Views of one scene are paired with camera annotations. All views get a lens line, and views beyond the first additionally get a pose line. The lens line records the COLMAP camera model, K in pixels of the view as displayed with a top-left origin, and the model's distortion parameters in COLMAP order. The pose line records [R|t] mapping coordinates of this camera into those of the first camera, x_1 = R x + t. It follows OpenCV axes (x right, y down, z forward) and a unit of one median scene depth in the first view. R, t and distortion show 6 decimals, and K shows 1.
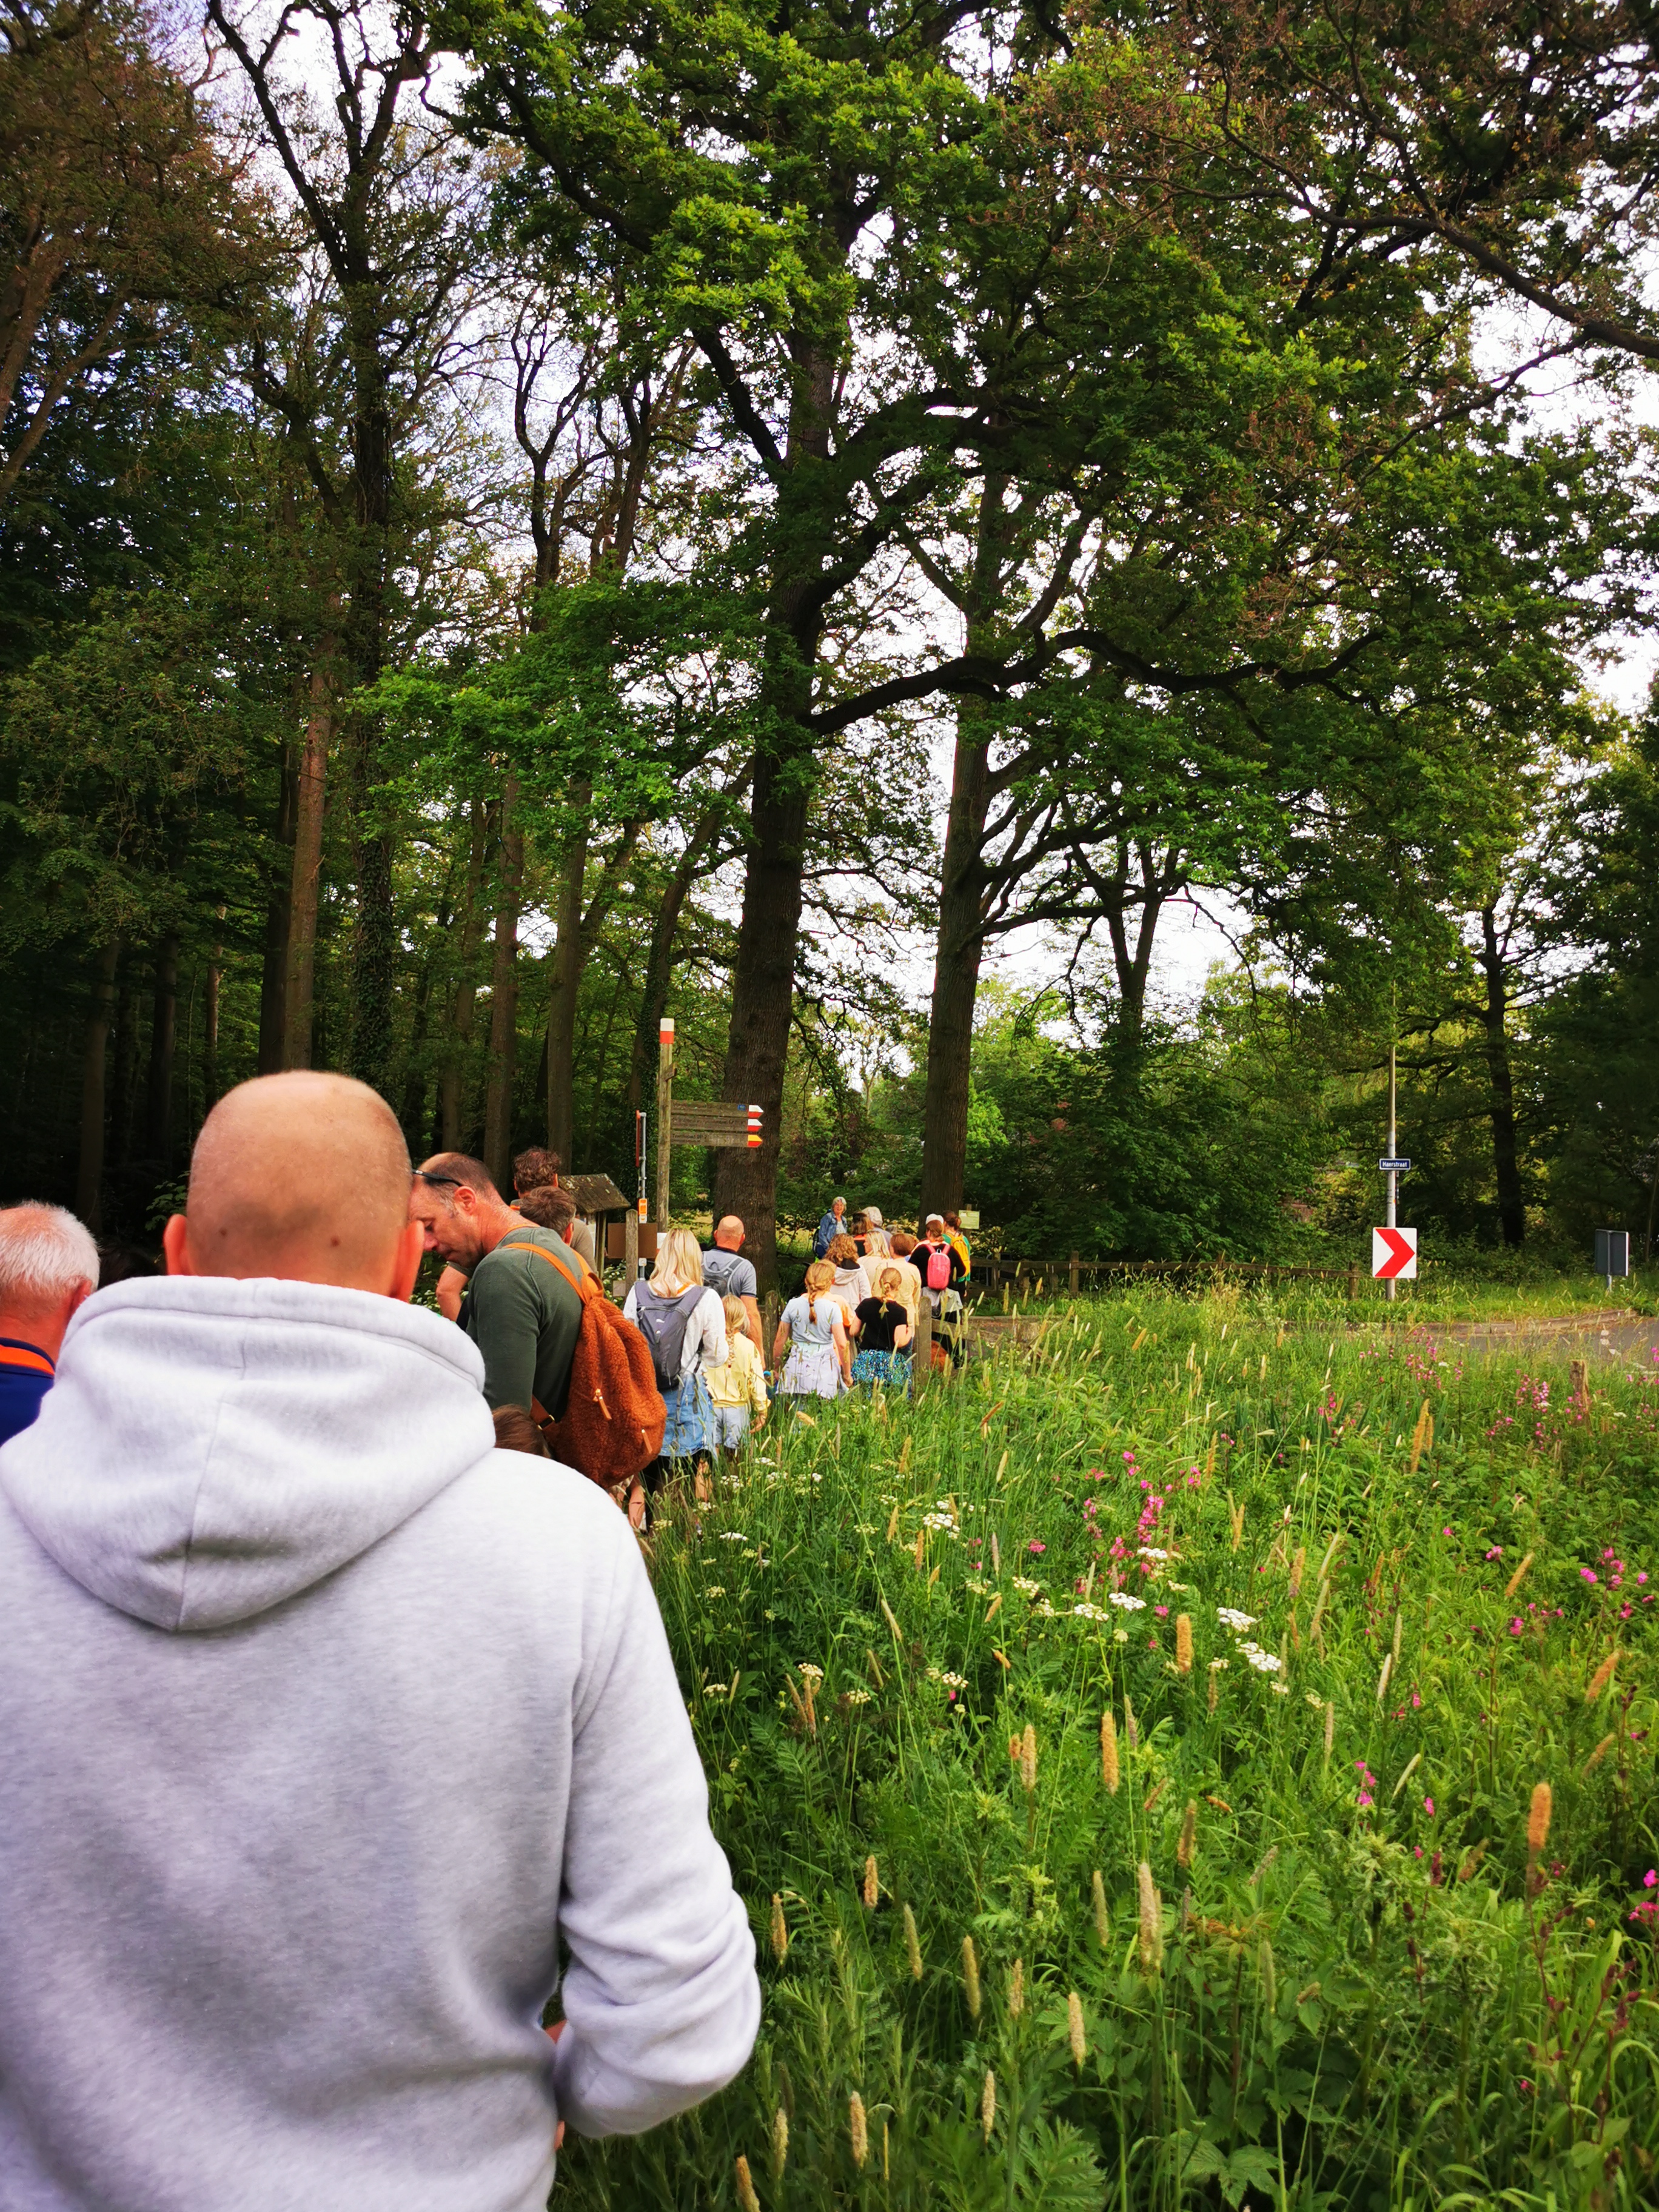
lens RADIAL K [[1768.8, 0, 802.0], [0, 1768.8, 1110.7], [0, 0, 1]] dist [-0.004768, -0.012215]
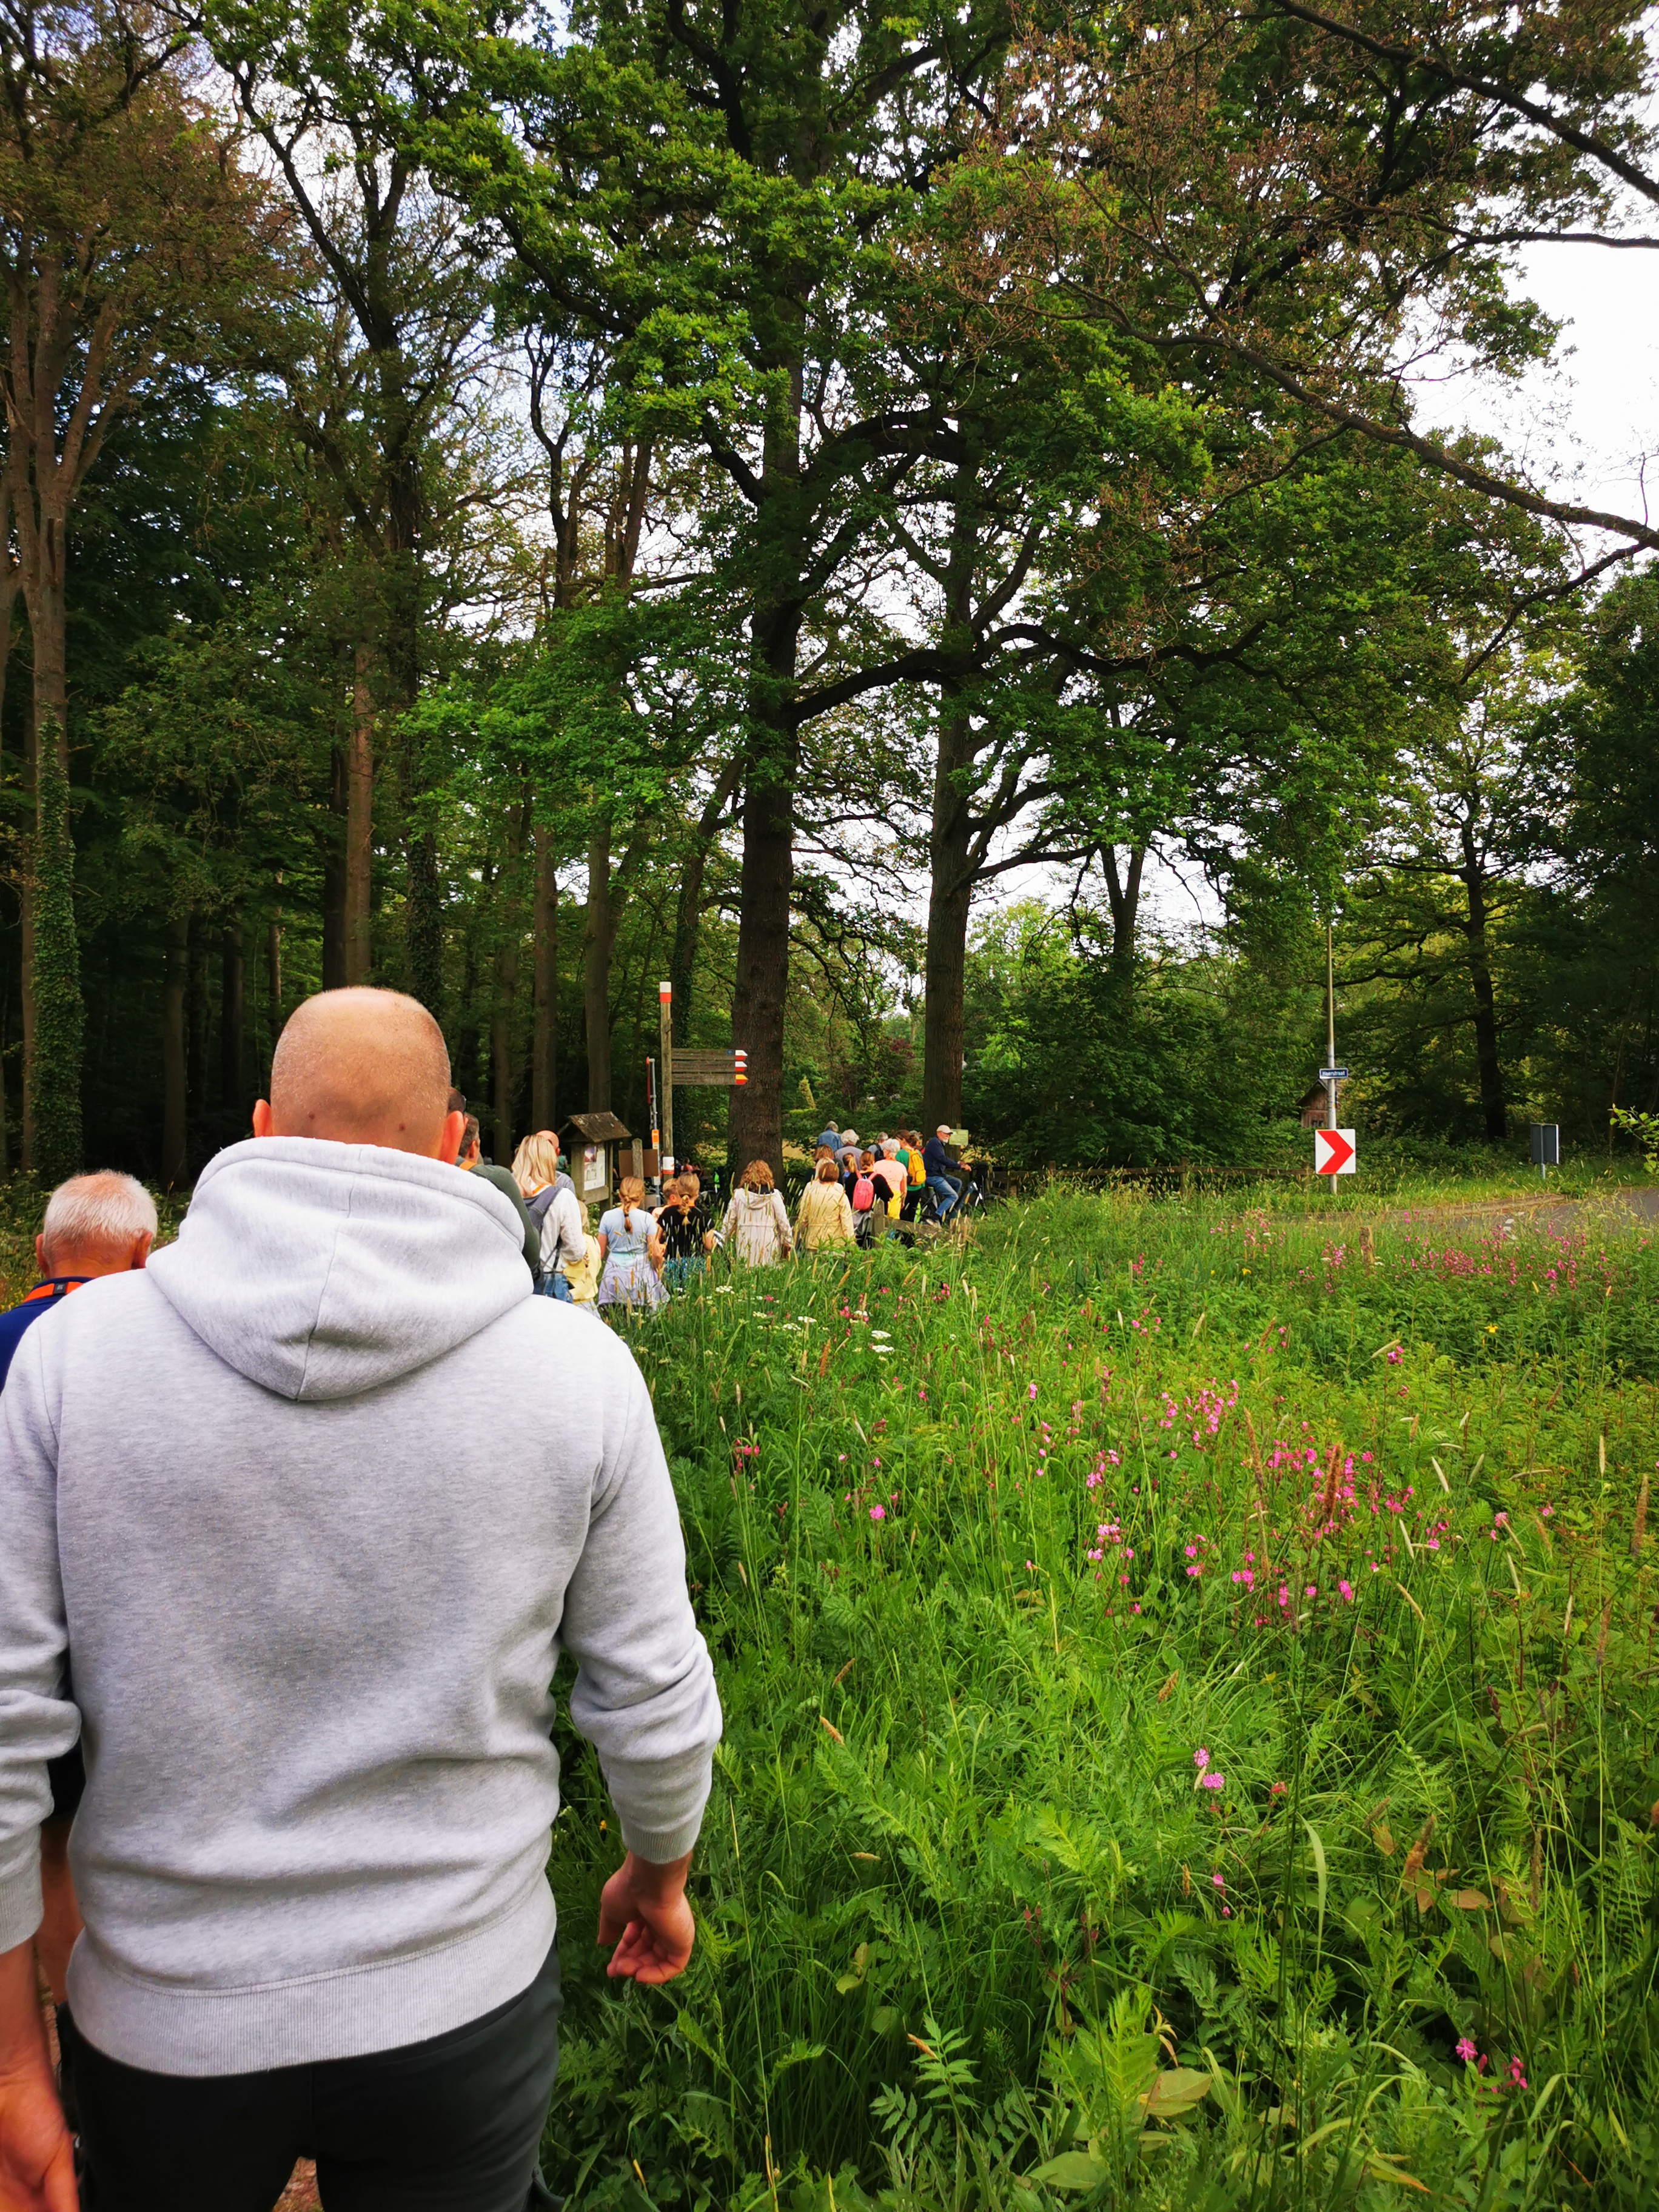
lens RADIAL K [[1729.9, 0, 829.5], [0, 1729.9, 1106.0], [0, 0, 1]] dist [-0.002819, -0.005948]
pose [[0.999196, -0.037906, -0.013029, 0.018674], [0.038396, 0.998475, 0.039668, -0.003486], [0.011506, -0.040136, 0.999128, -0.074697]]
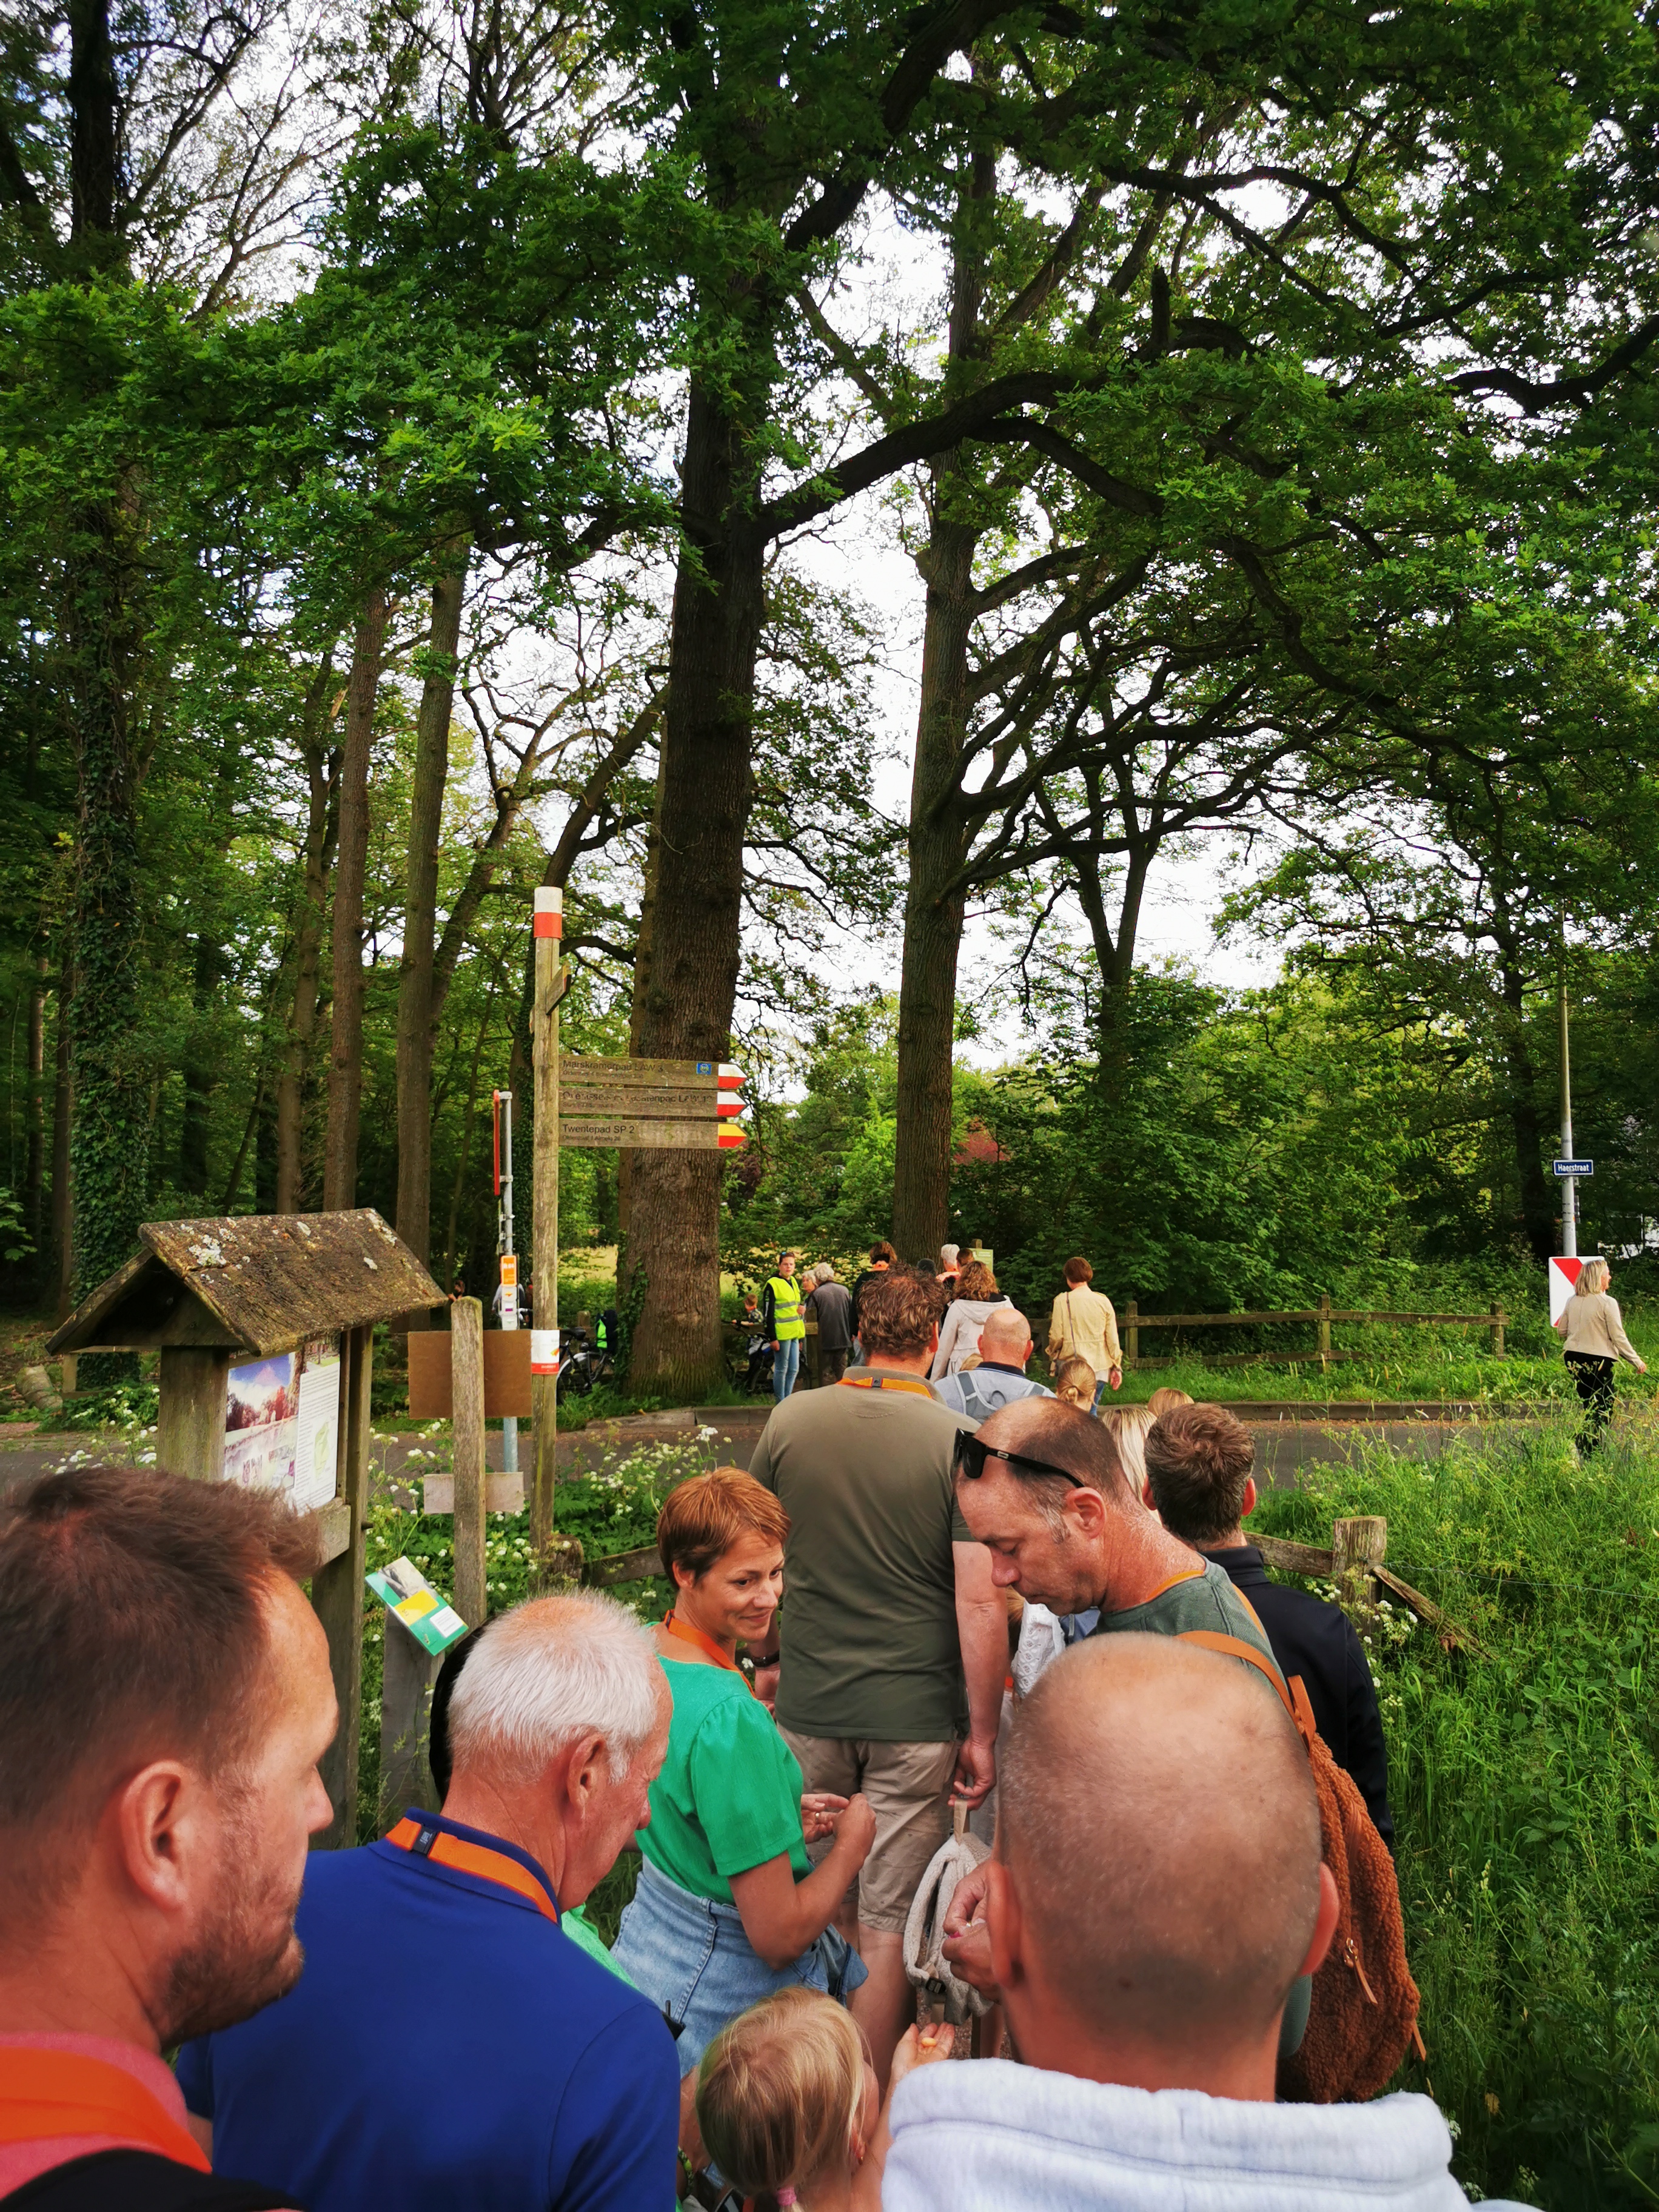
lens RADIAL K [[1764.1, 0, 736.1], [0, 1764.1, 1098.8], [0, 0, 1]] dist [-0.009506, -0.009045]
pose [[0.999305, -0.023567, 0.028883, -0.019152], [0.024289, 0.999395, -0.024886, 0.008761], [-0.028279, 0.025570, 0.999273, 0.226043]]
